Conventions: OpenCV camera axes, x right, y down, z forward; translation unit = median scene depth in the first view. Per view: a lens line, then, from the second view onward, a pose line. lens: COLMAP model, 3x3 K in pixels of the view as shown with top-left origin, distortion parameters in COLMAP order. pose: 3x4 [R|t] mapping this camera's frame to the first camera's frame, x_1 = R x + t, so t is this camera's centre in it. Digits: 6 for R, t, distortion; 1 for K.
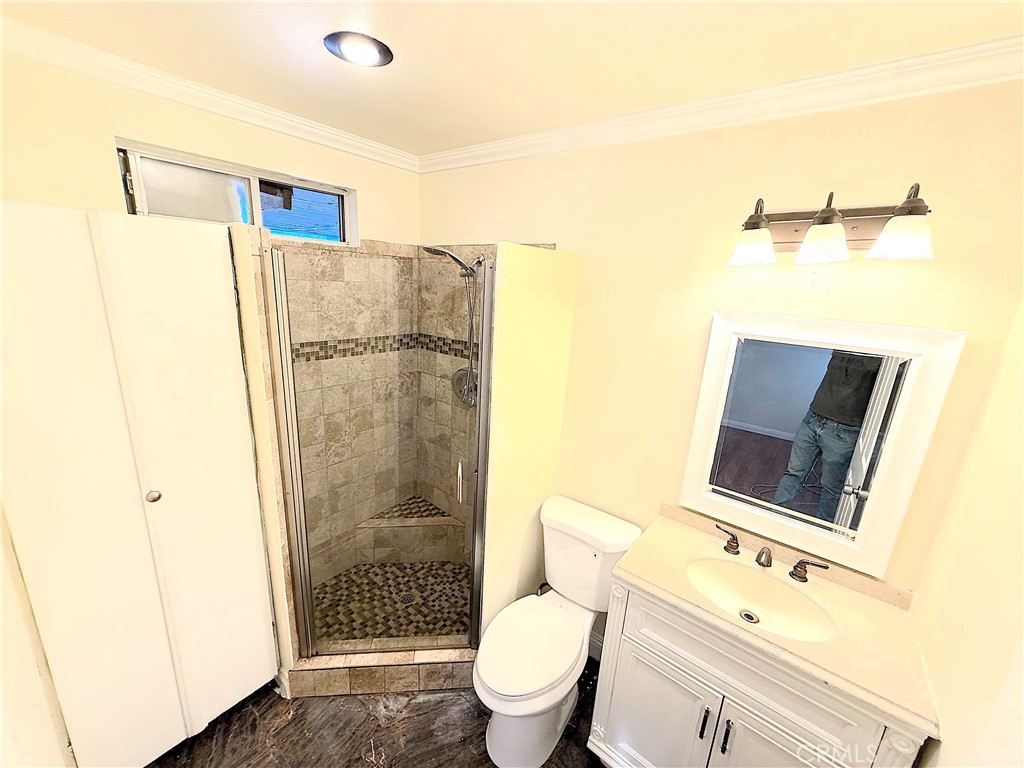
lens RADIAL K [[404.5, 0, 513.0], [0, 404.5, 383.1], [0, 0, 1]] dist [-0.002721, 0.000631]
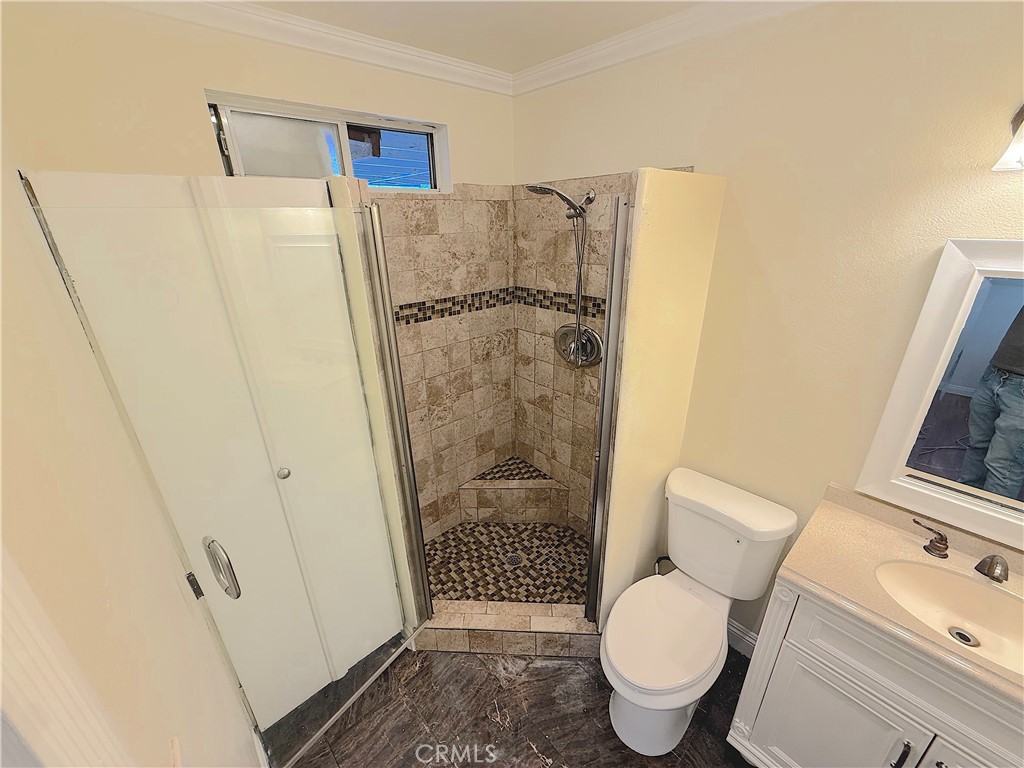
lens RADIAL K [[404.5, 0, 511.8], [0, 404.5, 381.6], [0, 0, 1]] dist [-0.002721, 0.000631]
pose [[0.983851, -0.010080, -0.178706, -0.107897], [0.033122, 0.991422, 0.126431, -0.035798], [0.175899, -0.130308, 0.975746, 0.107629]]
